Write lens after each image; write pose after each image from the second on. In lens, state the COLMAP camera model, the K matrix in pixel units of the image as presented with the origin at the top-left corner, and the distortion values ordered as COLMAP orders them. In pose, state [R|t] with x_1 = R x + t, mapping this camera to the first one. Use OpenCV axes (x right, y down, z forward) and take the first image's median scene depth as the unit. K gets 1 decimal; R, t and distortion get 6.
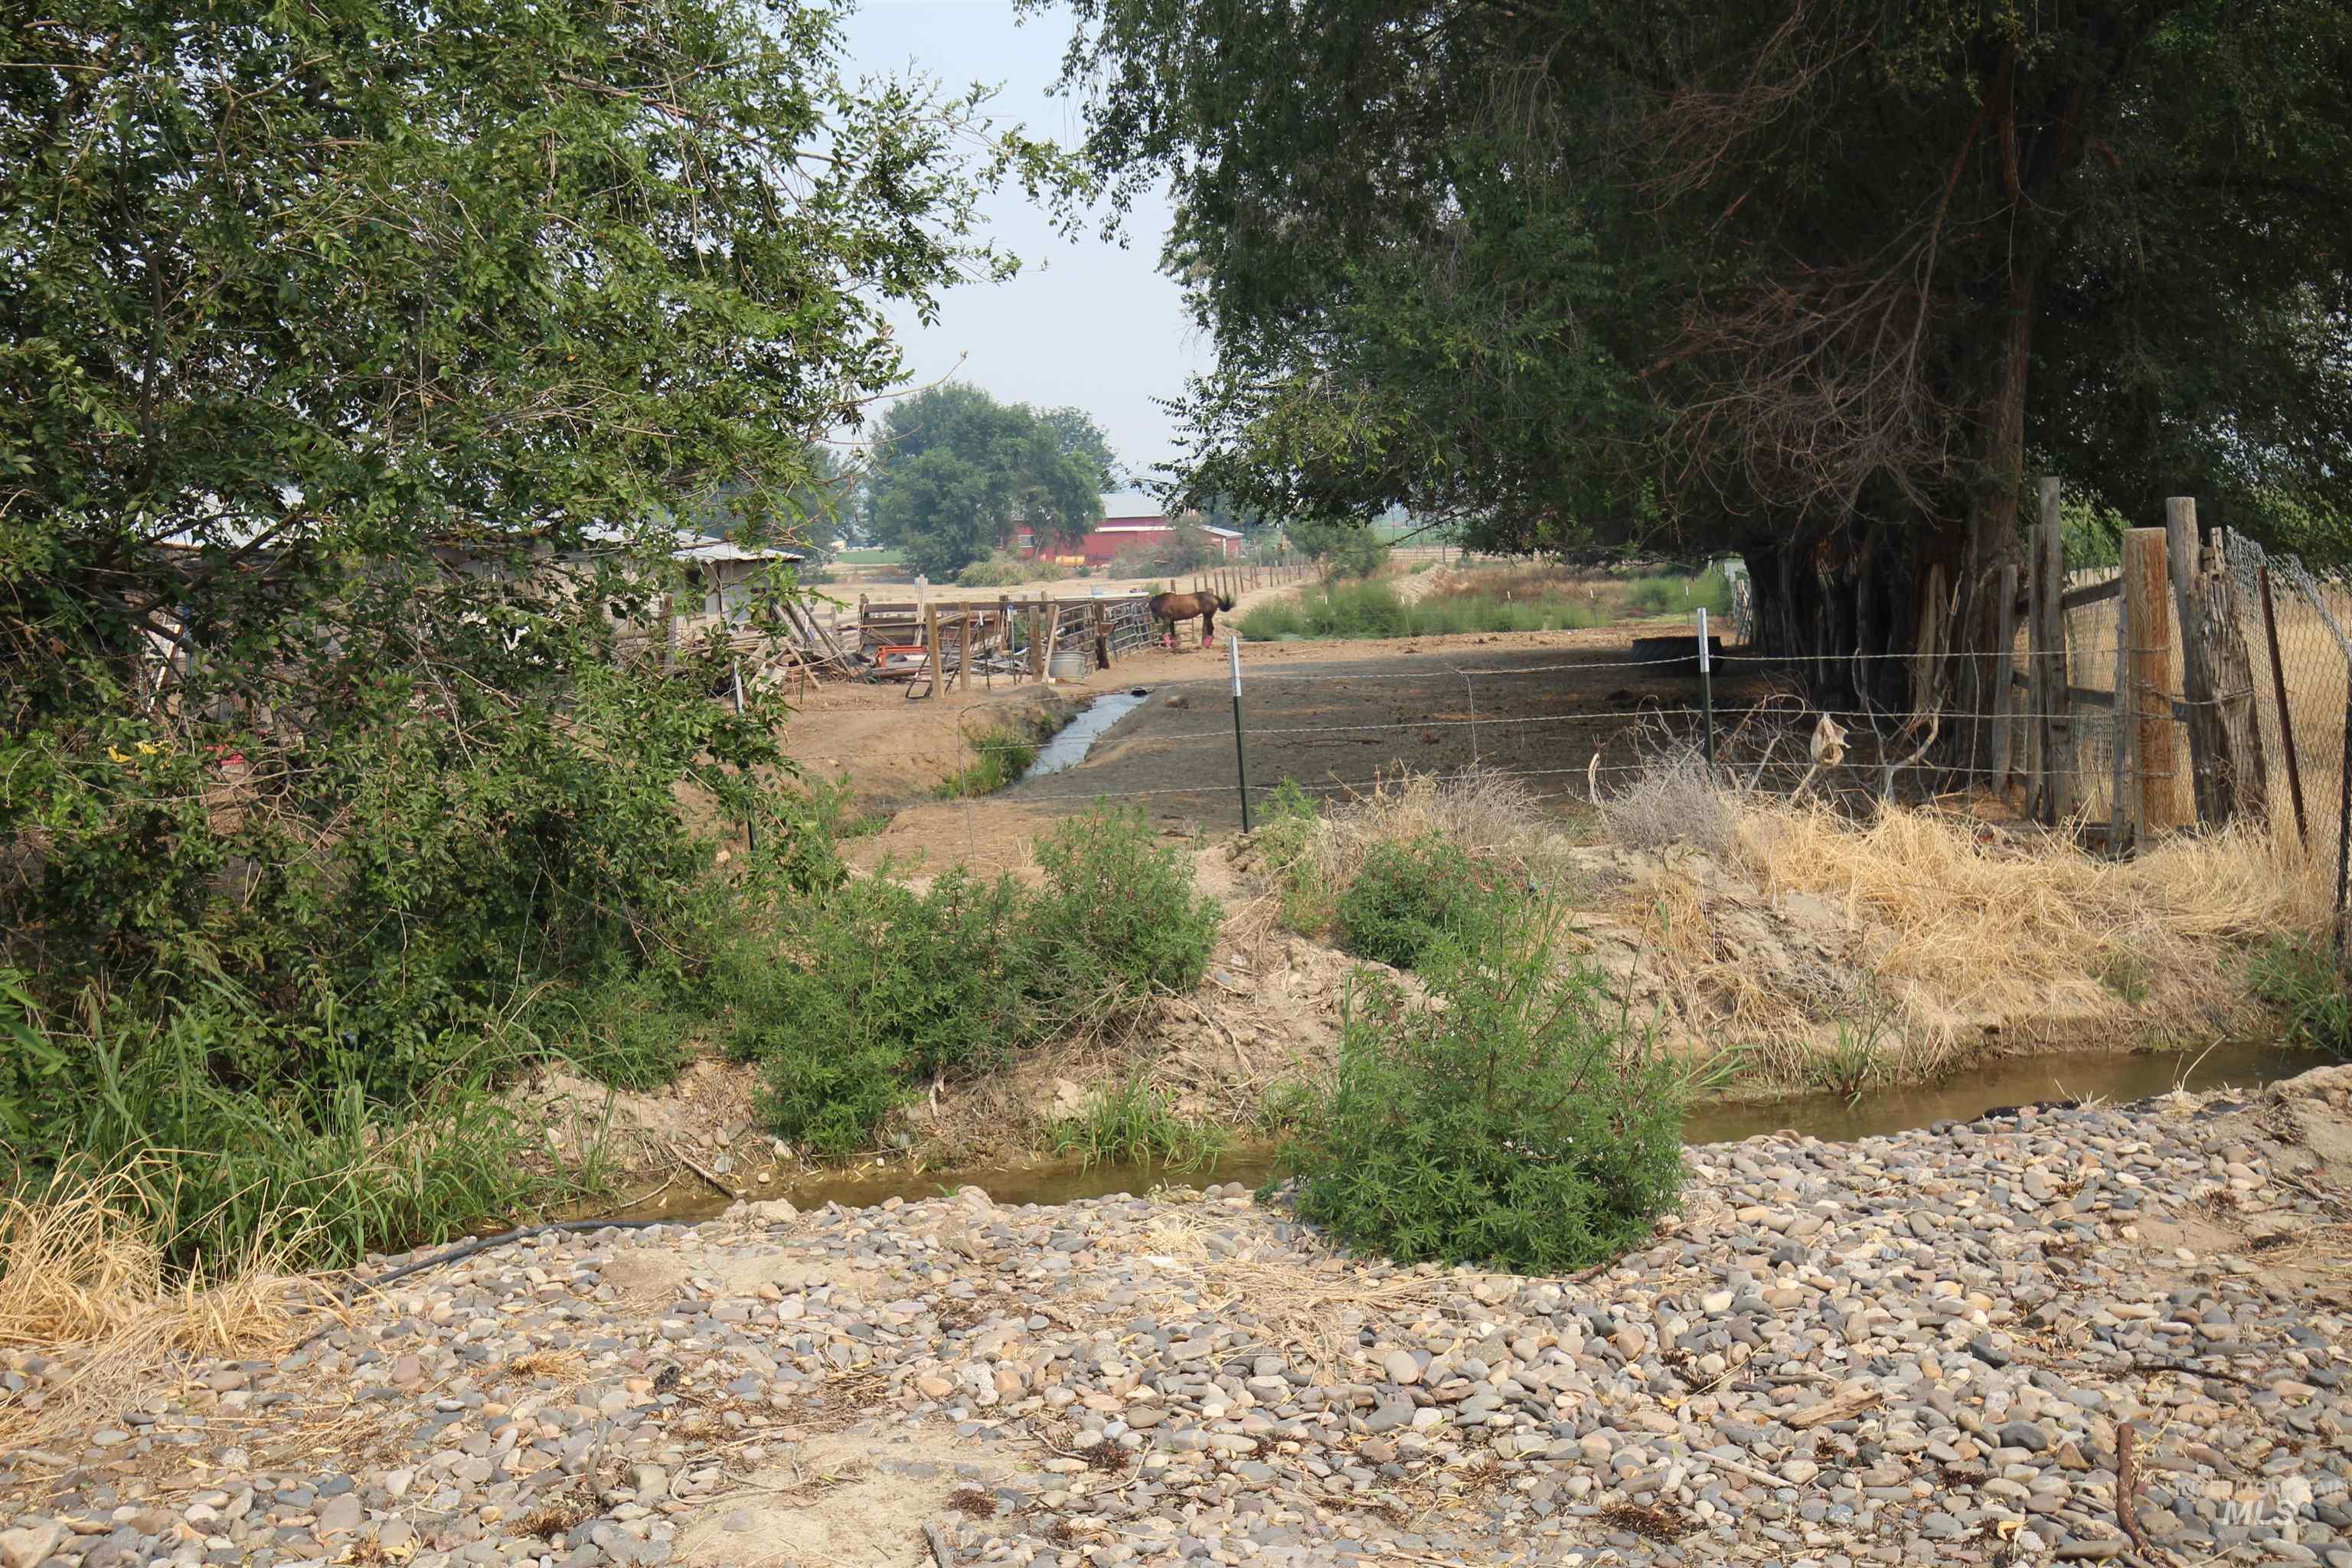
lens RADIAL K [[2457.1, 0, 1212.9], [0, 2457.1, 758.3], [0, 0, 1]] dist [0.092983, -0.099614]
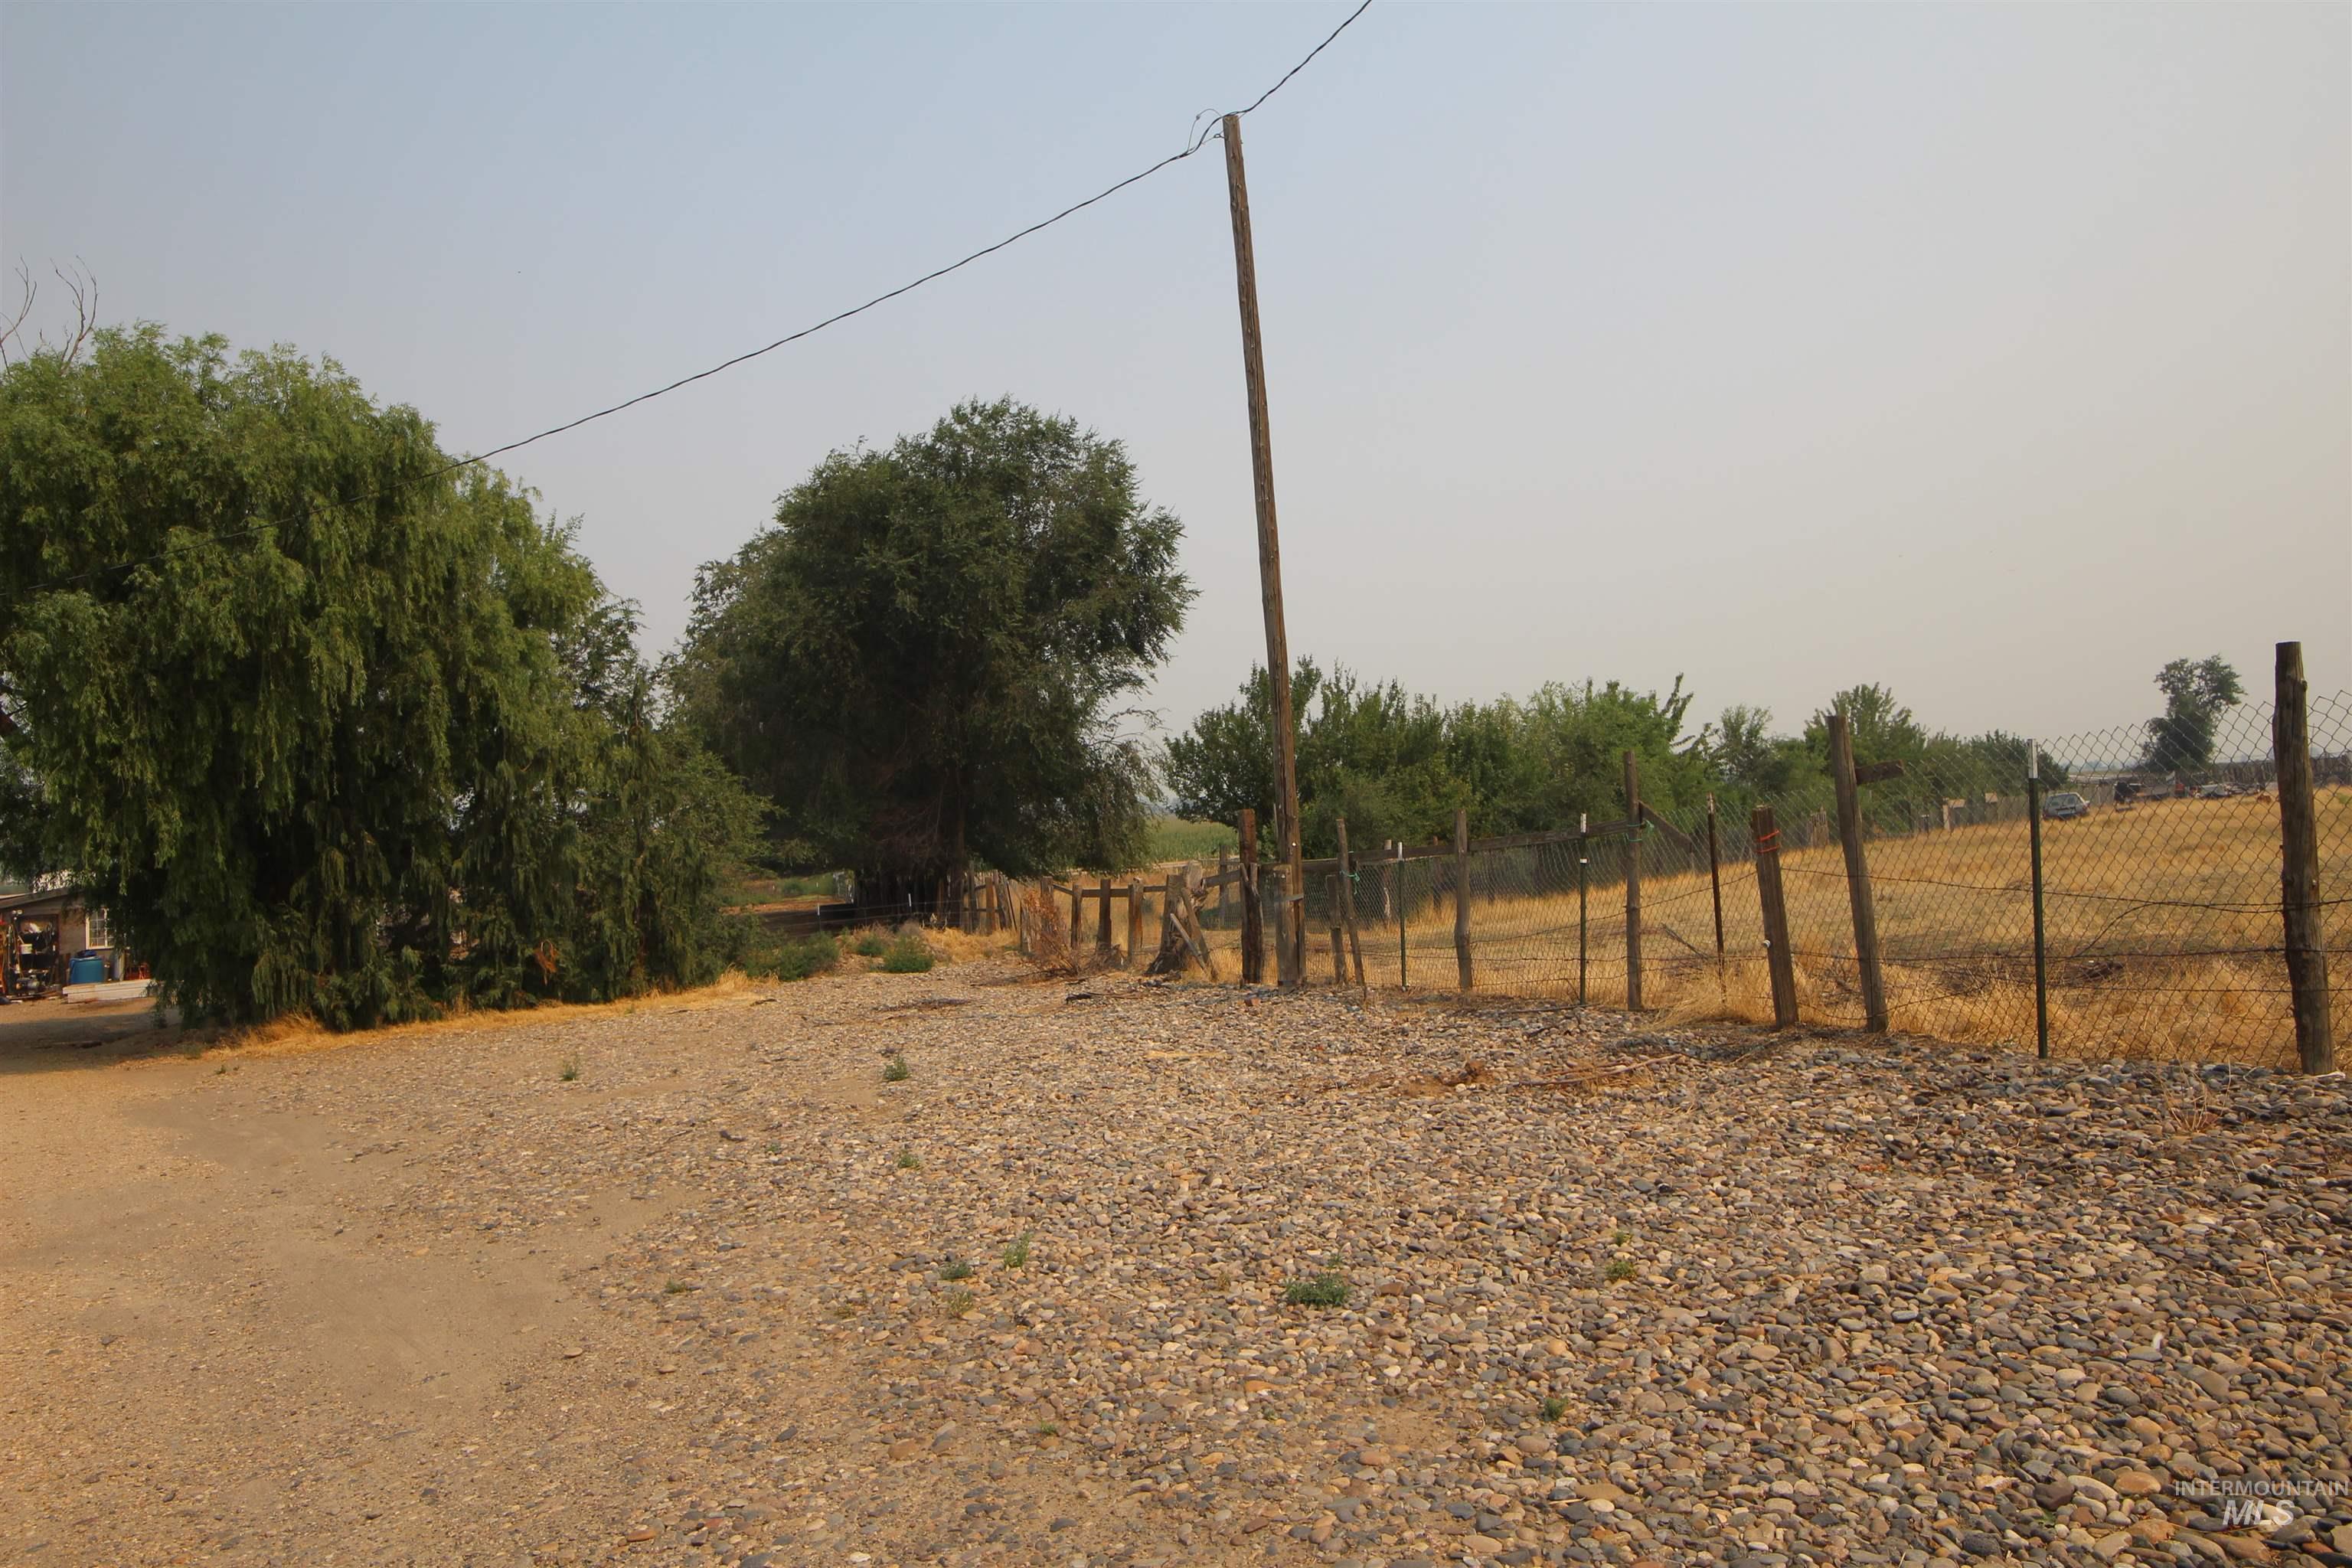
lens RADIAL K [[1408.9, 0, 1177.5], [0, 1408.9, 760.3], [0, 0, 1]] dist [0.034778, -0.045275]
pose [[0.891491, 0.005704, 0.453003, -0.114396], [0.062848, 0.988695, -0.136131, 0.017807], [-0.448659, 0.149830, 0.881054, -0.339010]]
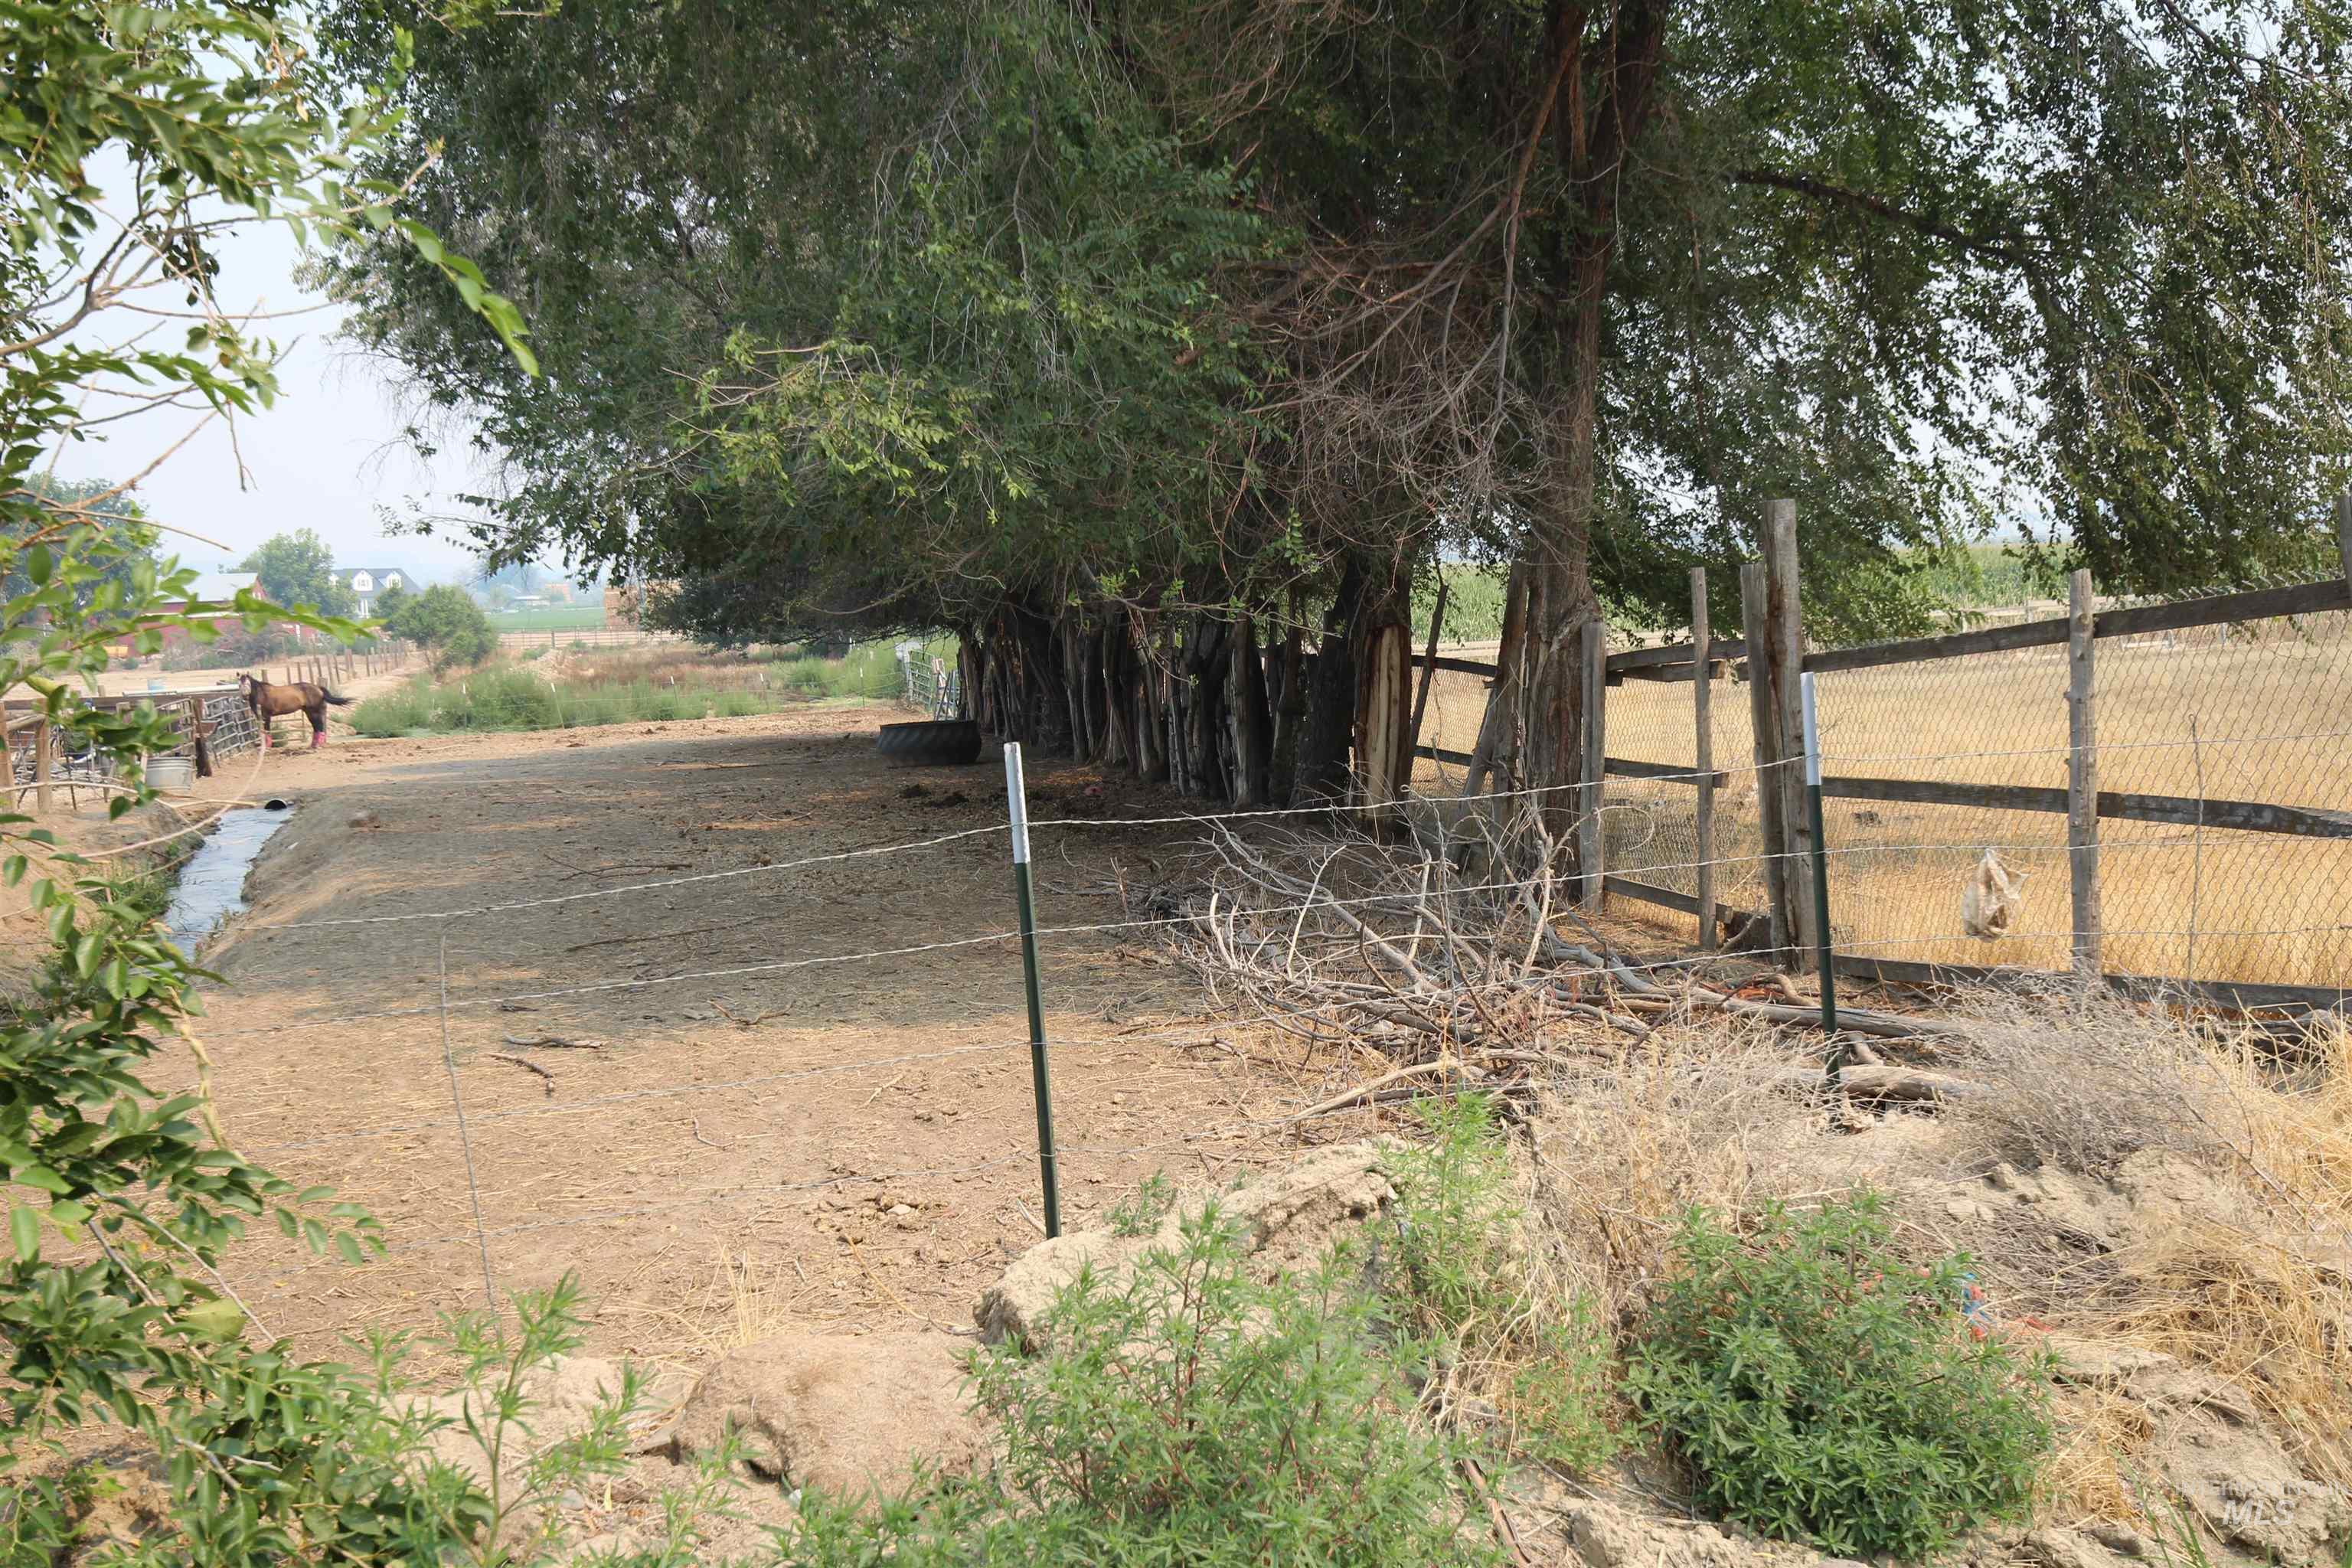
lens RADIAL K [[2457.1, 0, 1212.9], [0, 2457.1, 758.3], [0, 0, 1]] dist [0.092983, -0.099614]
pose [[0.934216, -0.029851, 0.355457, -0.024047], [0.042053, 0.998760, -0.026648, -0.005679], [-0.354220, 0.039843, 0.934313, 0.093475]]
